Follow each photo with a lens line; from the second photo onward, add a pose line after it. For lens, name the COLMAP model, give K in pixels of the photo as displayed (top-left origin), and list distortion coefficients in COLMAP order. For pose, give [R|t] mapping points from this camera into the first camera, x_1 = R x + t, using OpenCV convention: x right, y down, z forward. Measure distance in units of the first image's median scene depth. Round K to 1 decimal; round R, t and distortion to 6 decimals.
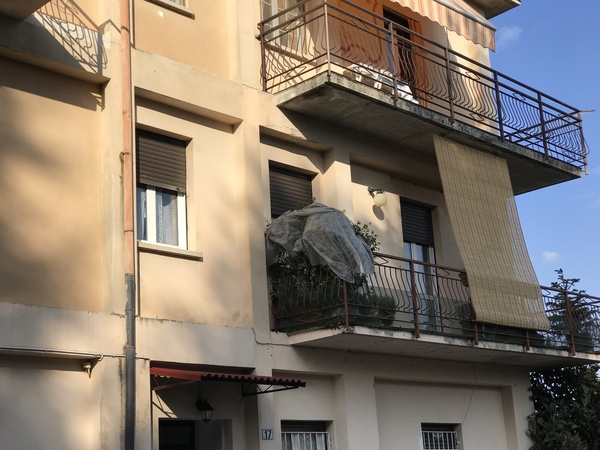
lens RADIAL K [[990.7, 0, 299.9], [0, 990.7, 224.1], [0, 0, 1]] dist [0.088439, 0.000000]
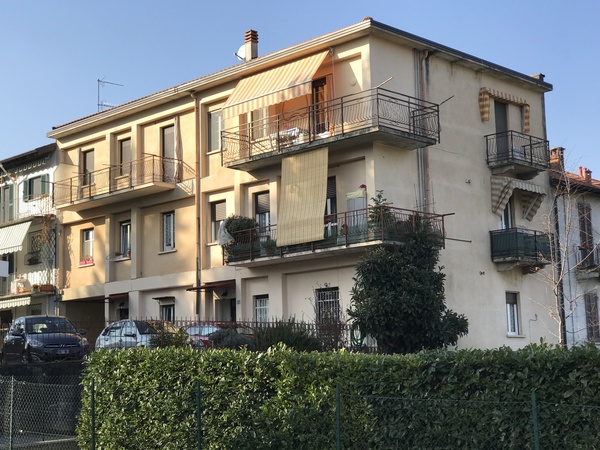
lens RADIAL K [[990.7, 0, 299.3], [0, 990.7, 224.3], [0, 0, 1]] dist [0.088439, 0.000000]
pose [[-0.009985, -0.089510, -0.995936, 2.503011], [0.290716, 0.952704, -0.088539, 0.271832], [0.956757, -0.290418, 0.016509, 1.074505]]
